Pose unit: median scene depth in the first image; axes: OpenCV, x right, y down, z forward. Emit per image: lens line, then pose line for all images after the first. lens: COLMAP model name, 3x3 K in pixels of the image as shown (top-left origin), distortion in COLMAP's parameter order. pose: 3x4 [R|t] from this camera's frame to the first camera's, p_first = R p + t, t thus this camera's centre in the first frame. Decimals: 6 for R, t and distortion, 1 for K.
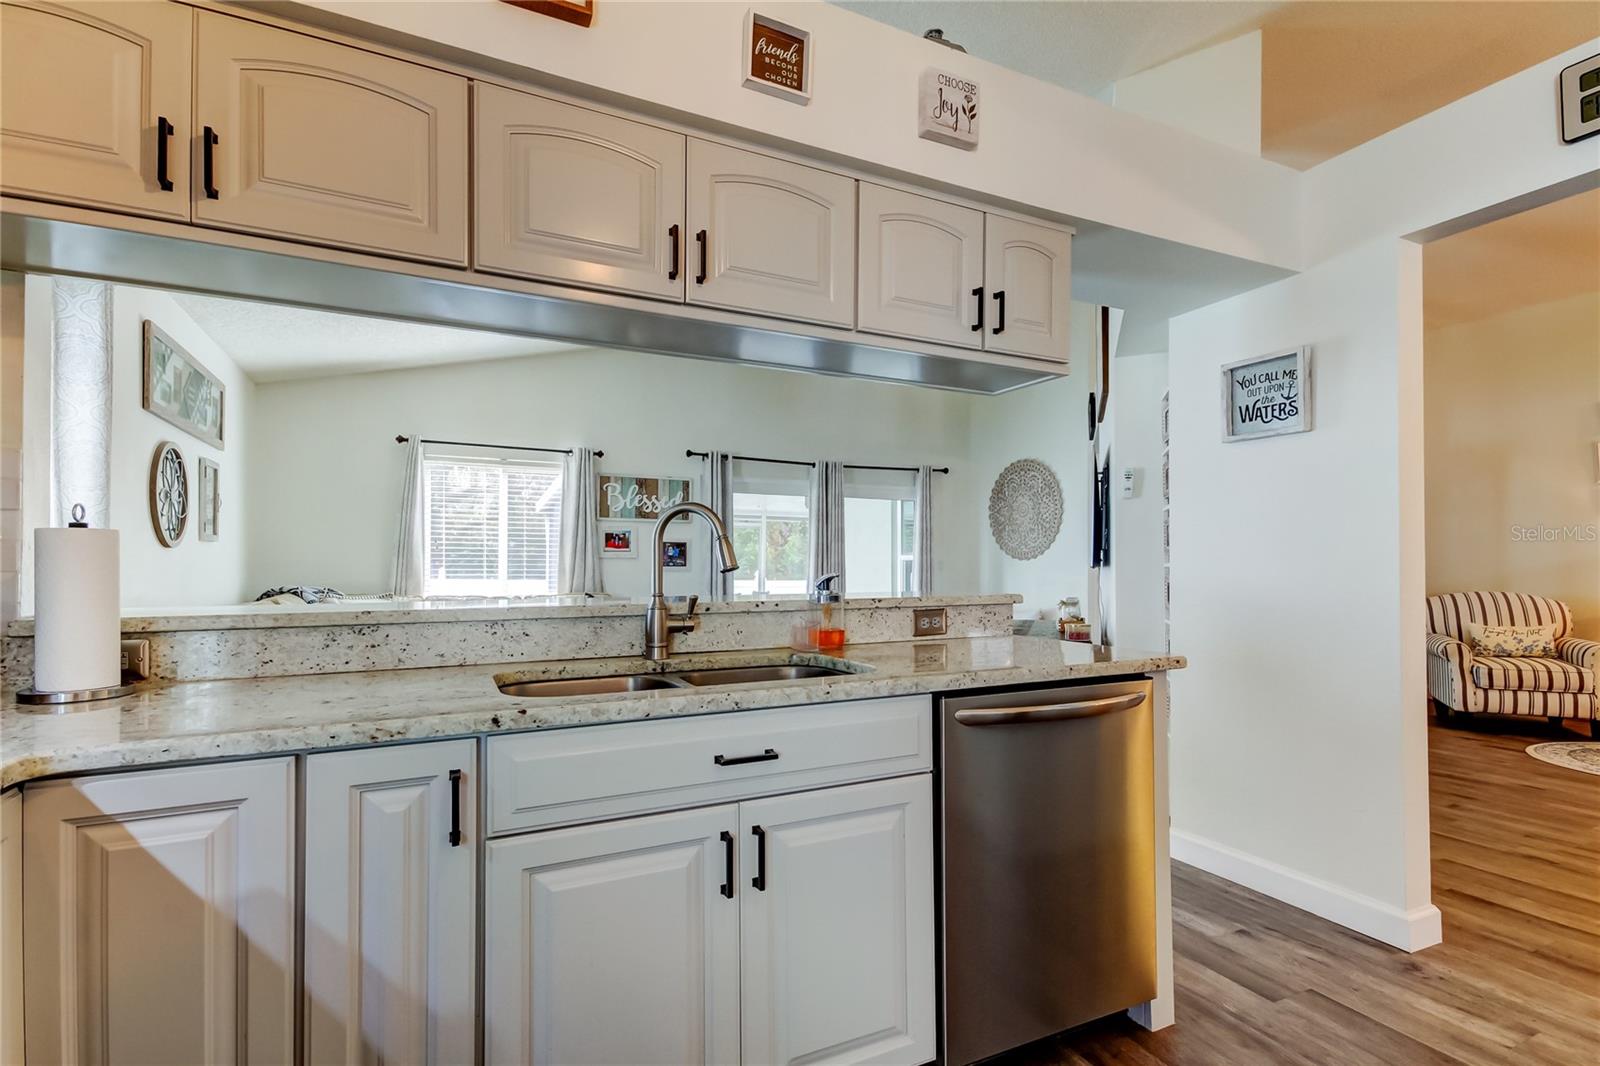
lens RADIAL K [[756.4, 0, 811.2], [0, 756.4, 556.0], [0, 0, 1]] dist [0.023496, -0.006131]
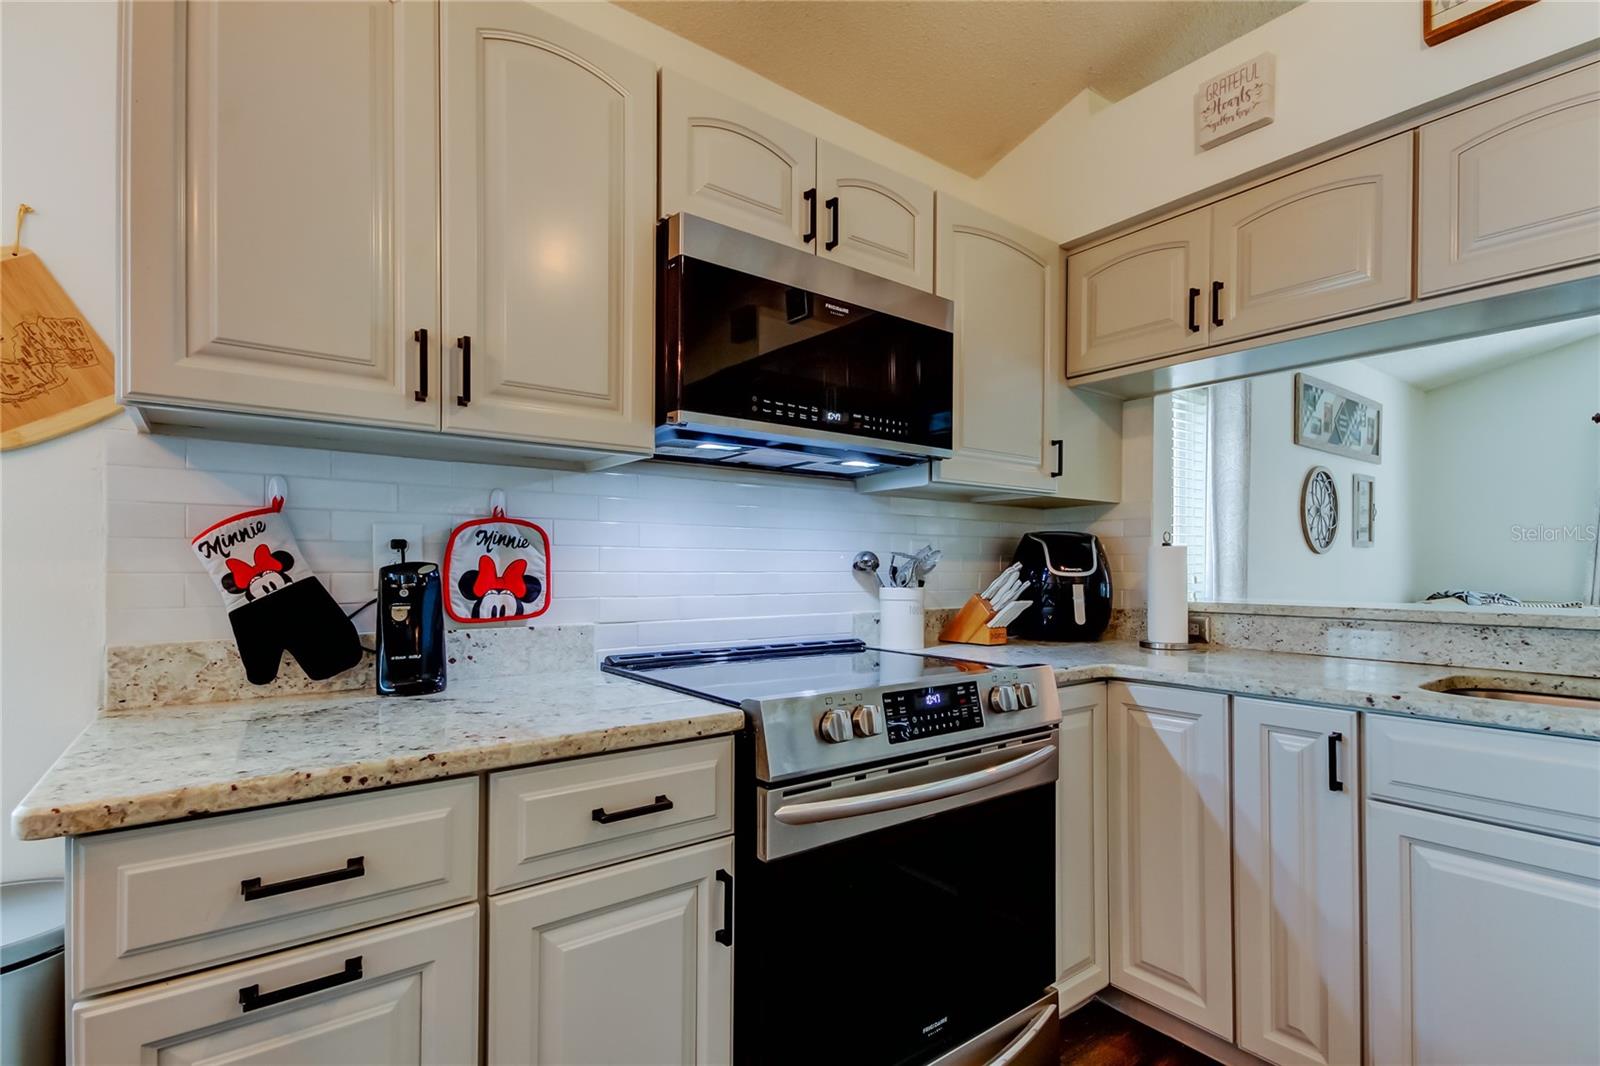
lens RADIAL K [[756.4, 0, 804.8], [0, 756.4, 567.6], [0, 0, 1]] dist [0.023496, -0.006131]
pose [[0.194638, 0.002125, -0.980873, 0.116723], [0.008838, 0.999953, 0.003920, -0.000825], [0.980835, -0.009432, 0.194610, -0.020982]]
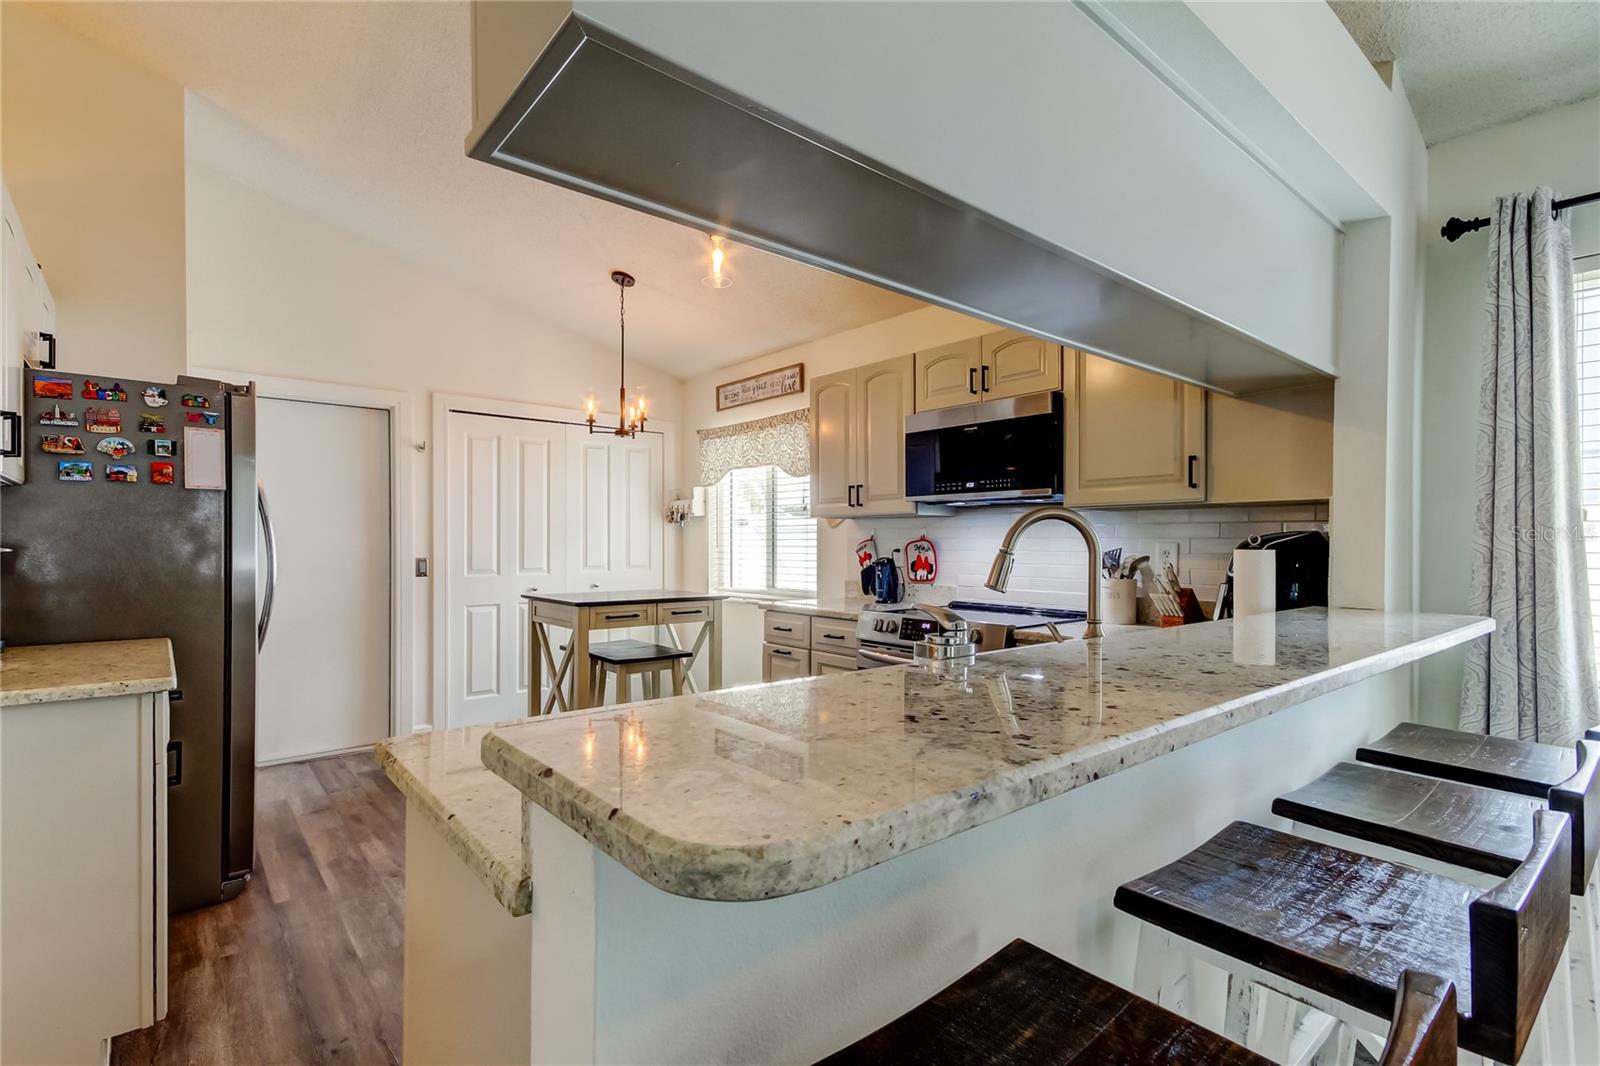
lens RADIAL K [[756.4, 0, 820.8], [0, 756.4, 559.6], [0, 0, 1]] dist [0.023496, -0.006131]
pose [[-0.971548, -0.000112, -0.236843, 0.077570], [-0.002280, 0.999958, 0.008884, -0.006278], [0.236832, 0.009171, -0.971507, 0.534161]]
